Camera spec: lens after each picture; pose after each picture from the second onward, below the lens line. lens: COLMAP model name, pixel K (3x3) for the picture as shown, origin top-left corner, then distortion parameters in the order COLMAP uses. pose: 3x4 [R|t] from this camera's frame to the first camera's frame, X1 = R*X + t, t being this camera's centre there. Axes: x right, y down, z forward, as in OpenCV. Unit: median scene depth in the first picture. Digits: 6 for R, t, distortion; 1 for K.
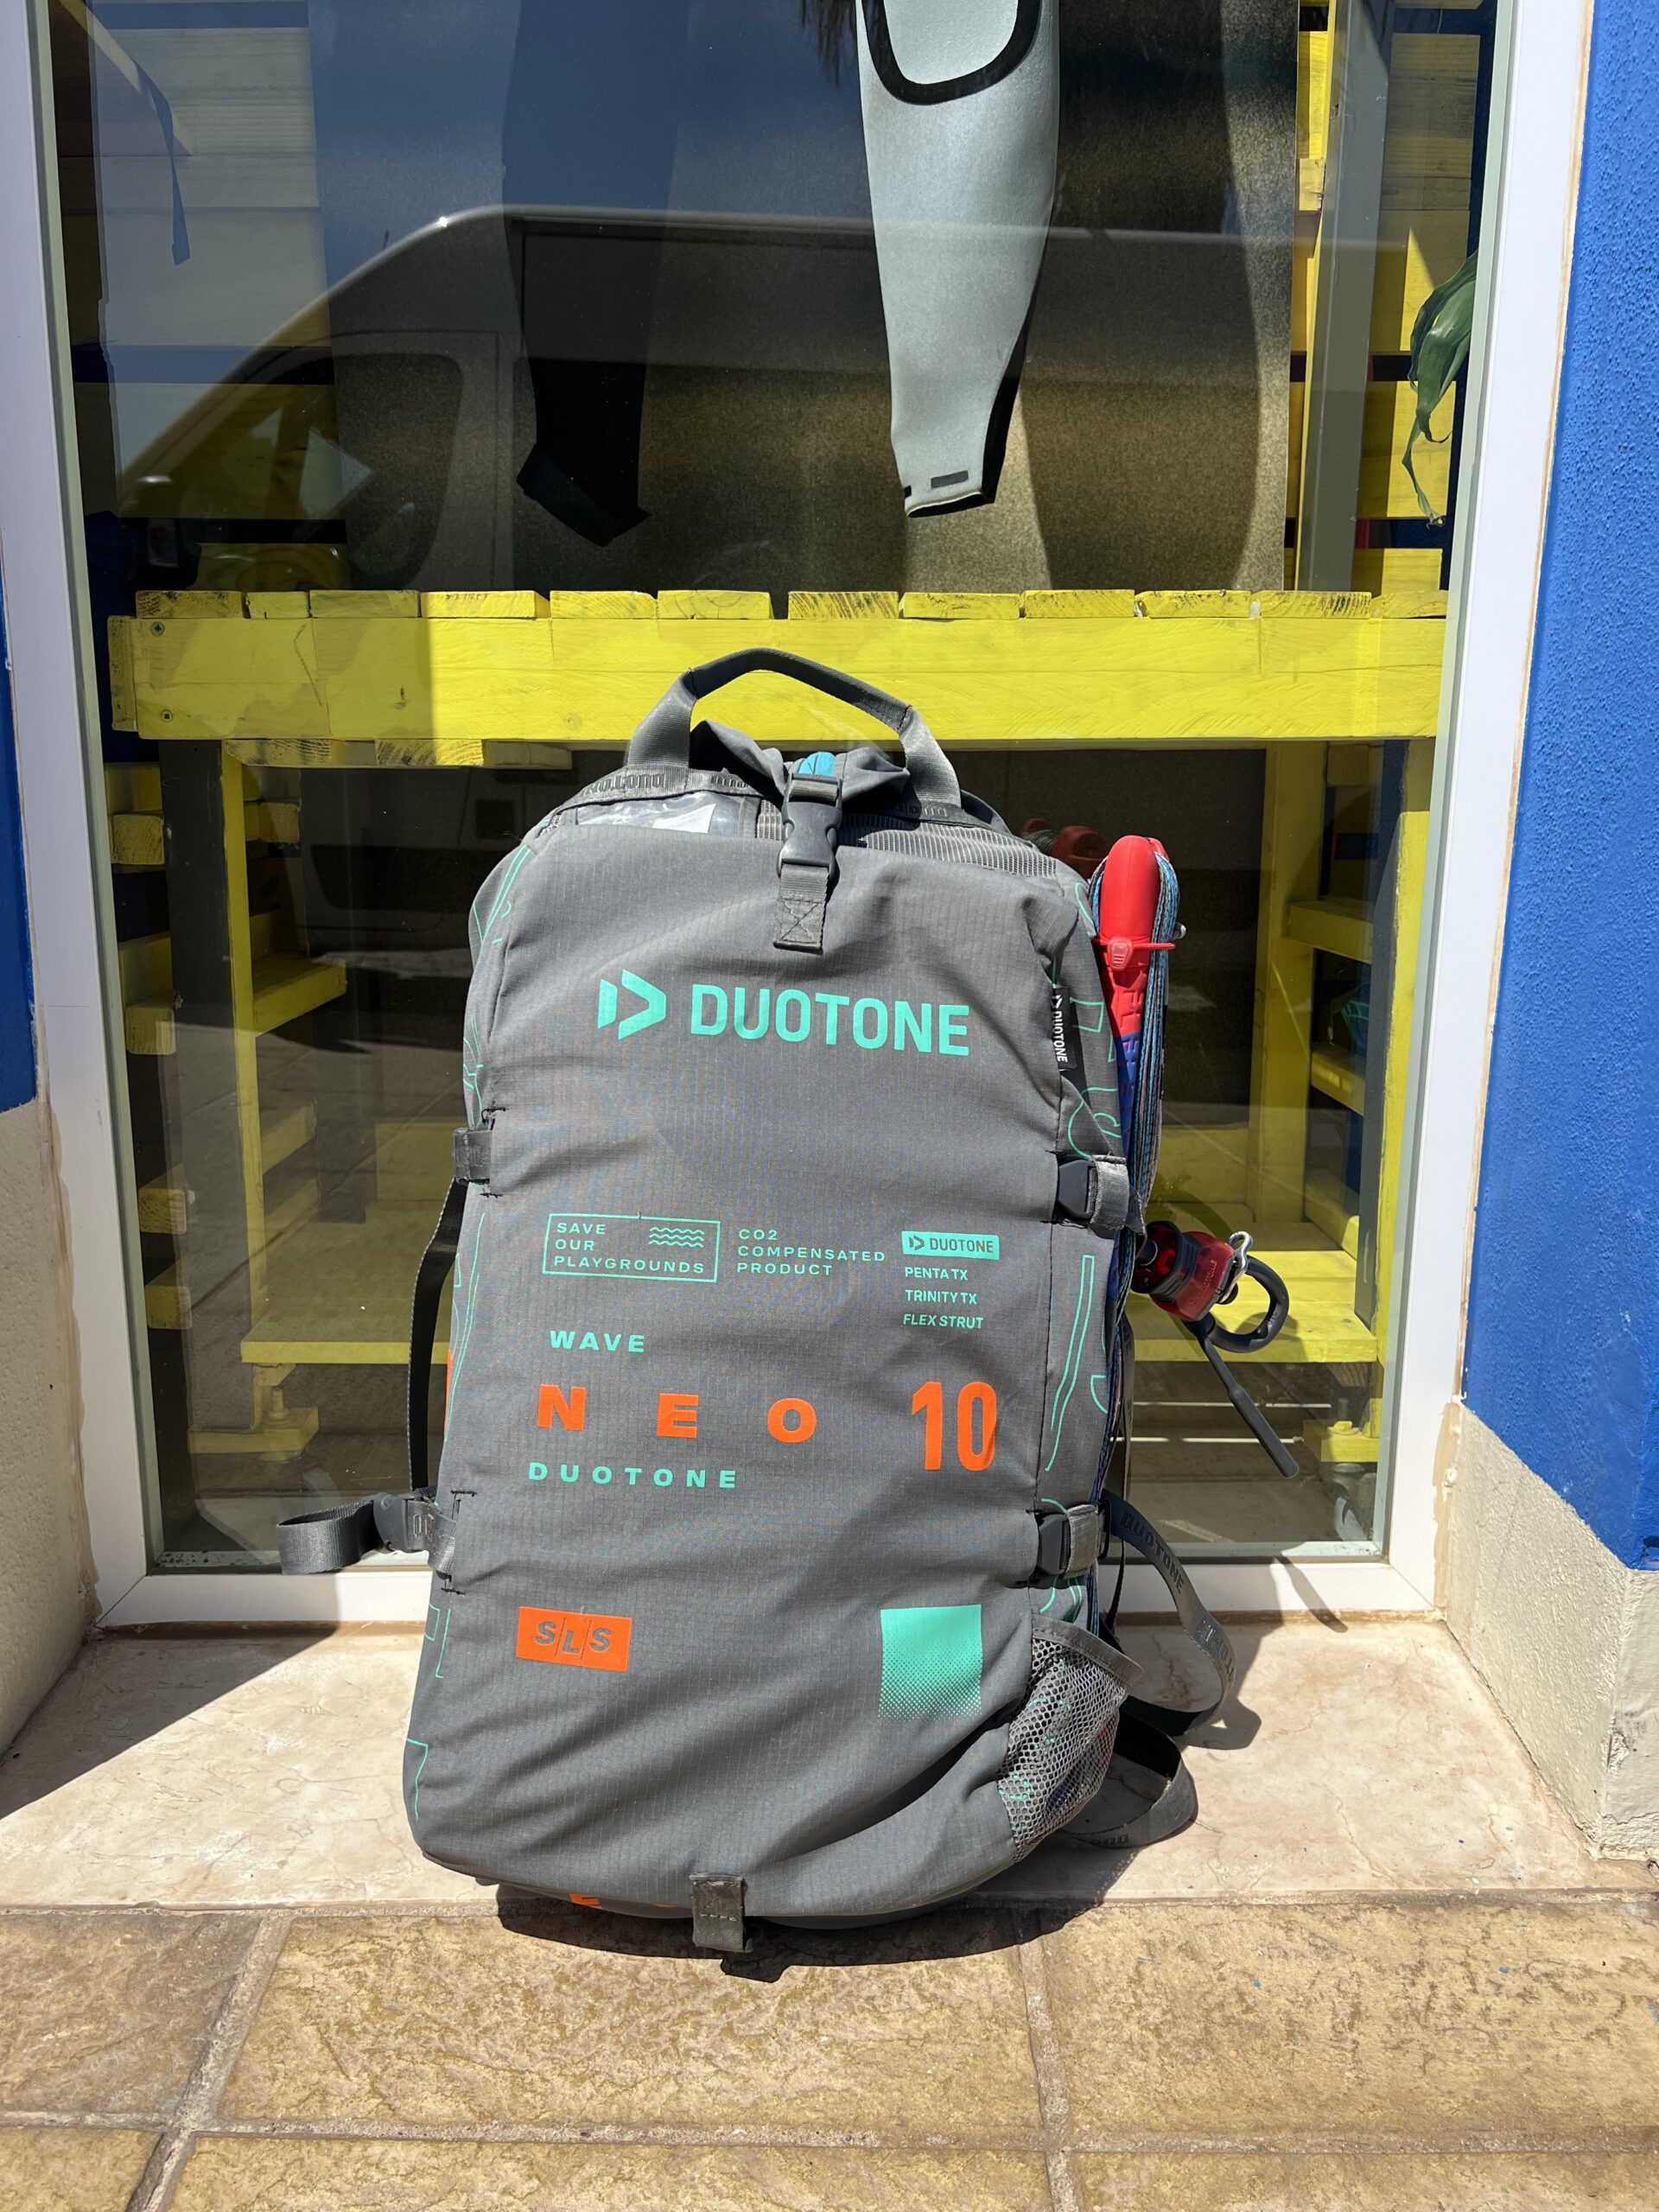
lens RADIAL K [[1671.8, 0, 833.3], [0, 1671.8, 1104.8], [0, 0, 1]] dist [0.032387, -0.048413]
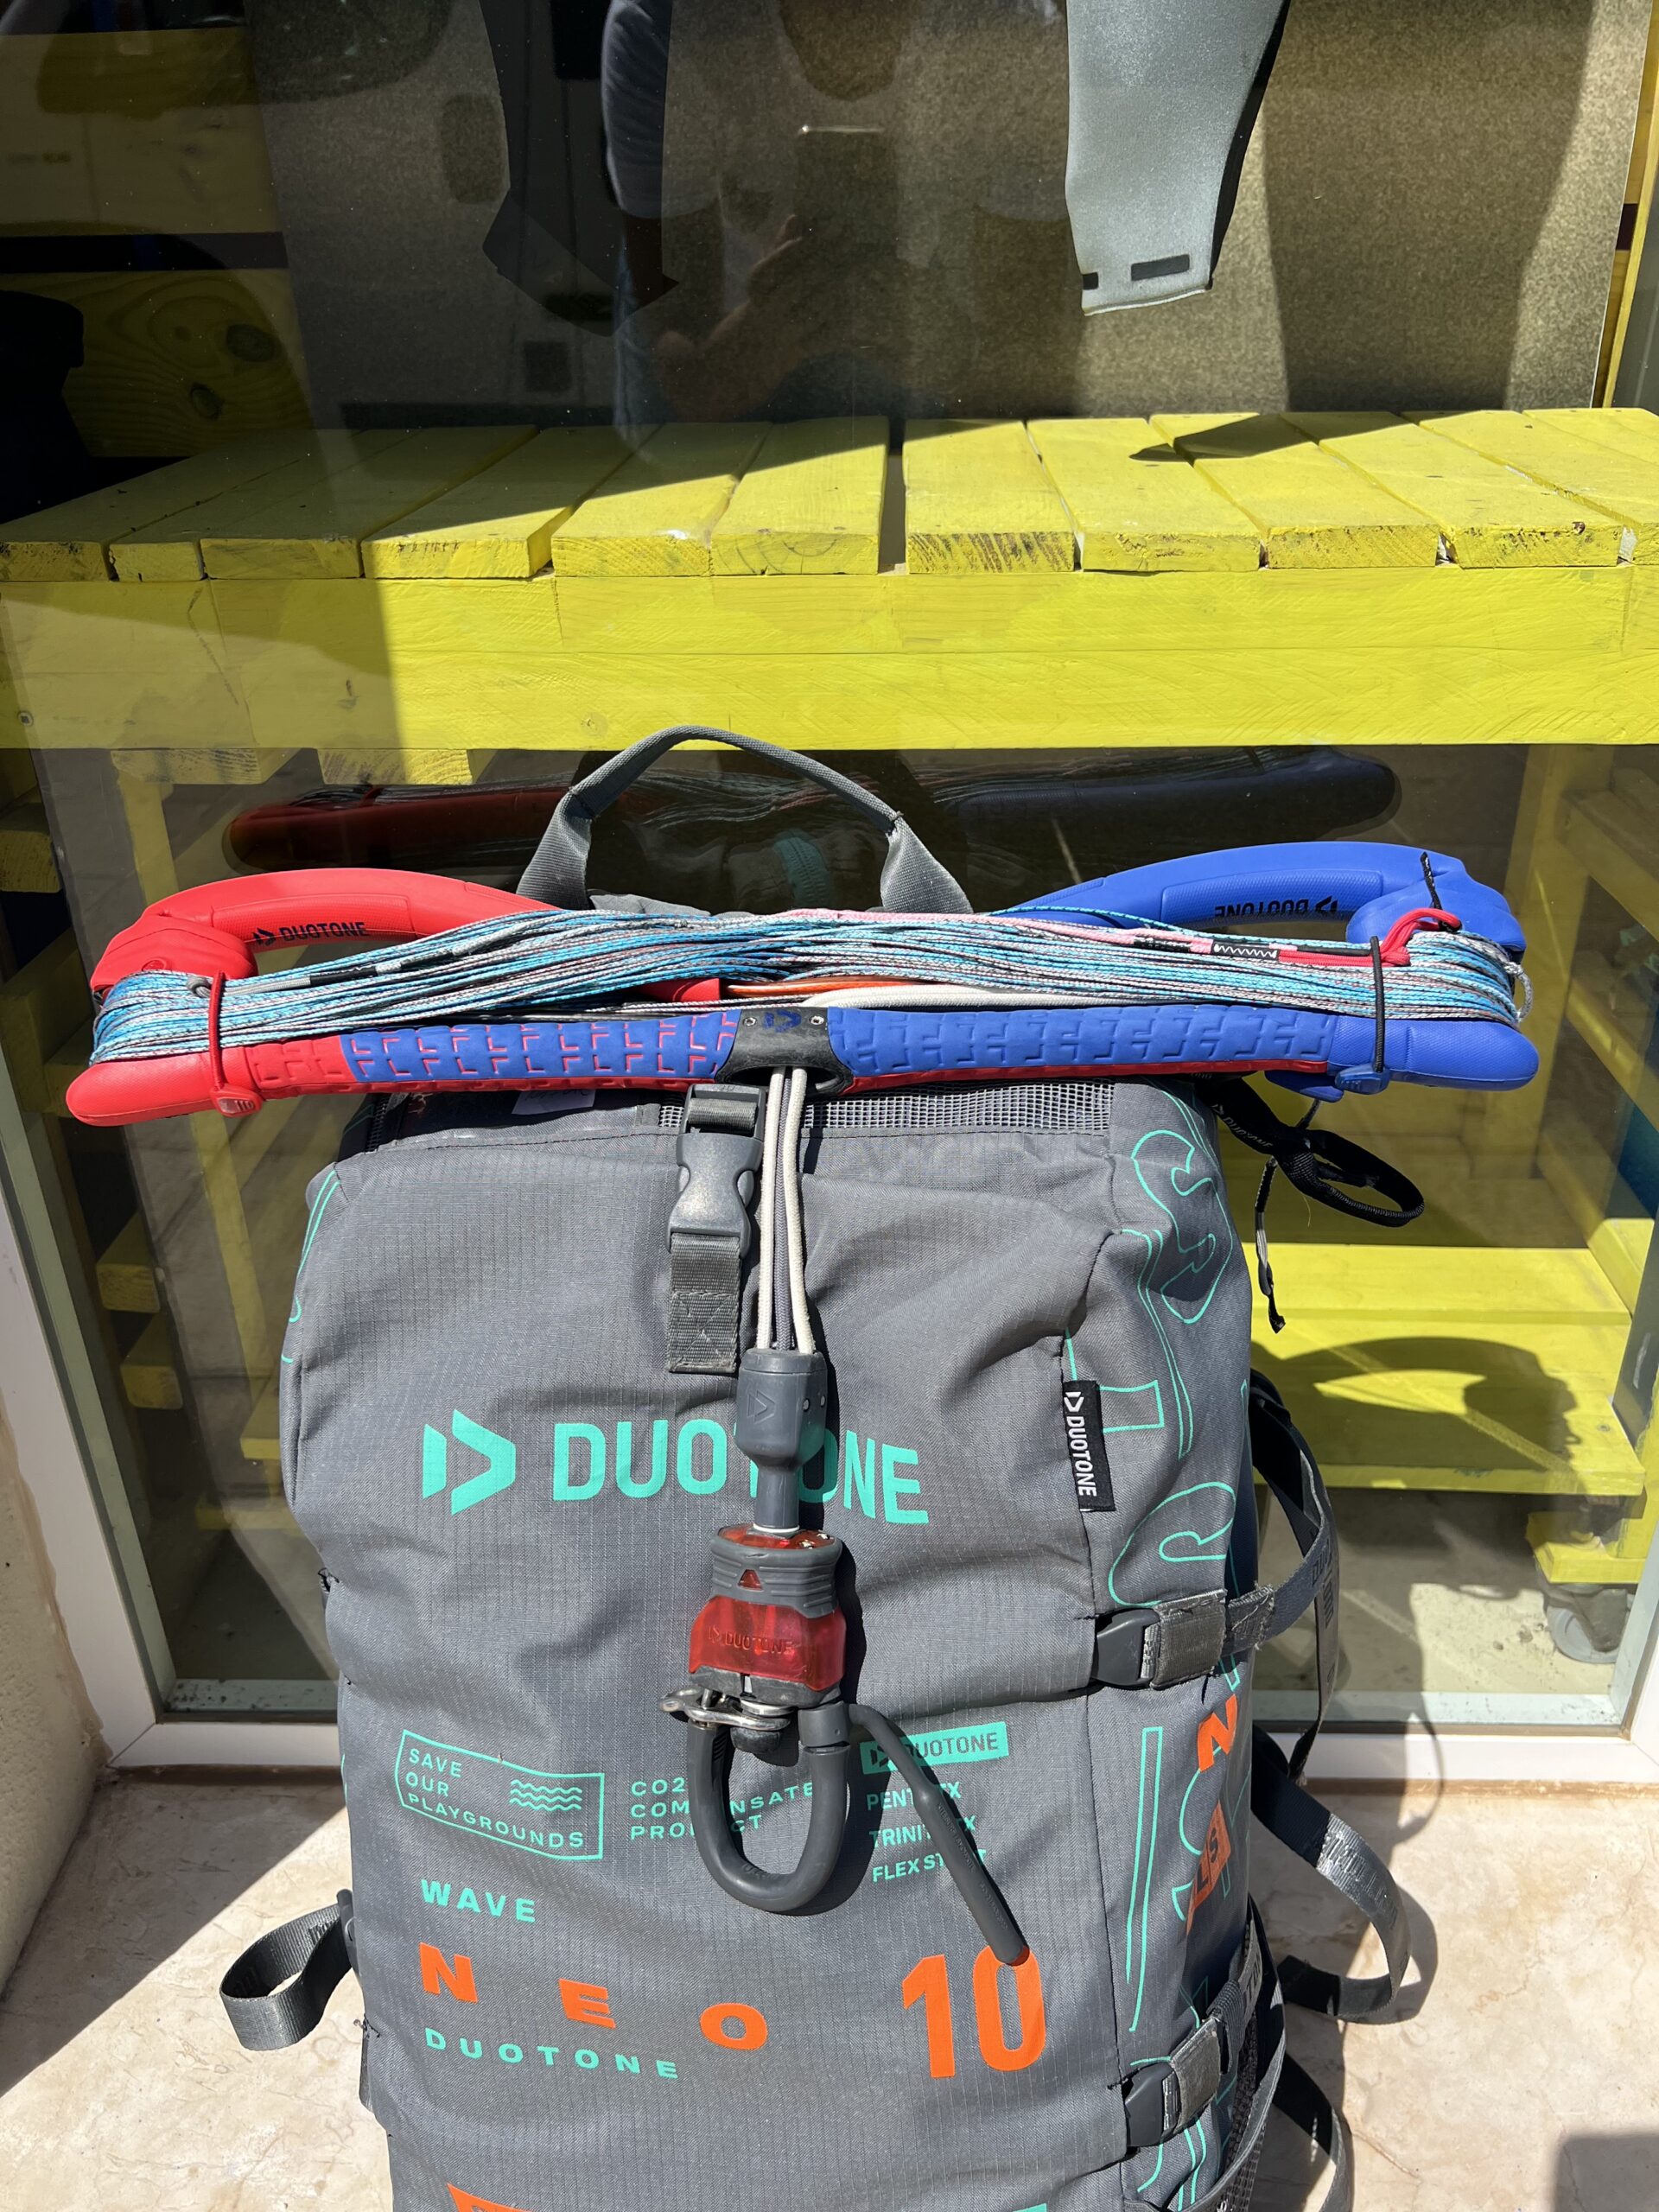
lens RADIAL K [[1671.8, 0, 829.3], [0, 1671.8, 1104.0], [0, 0, 1]] dist [0.032387, -0.048413]
pose [[0.998344, 0.009049, -0.056814, -0.019006], [0.008280, 0.954670, 0.297550, -0.310357], [0.056931, -0.297527, 0.953014, 0.324067]]
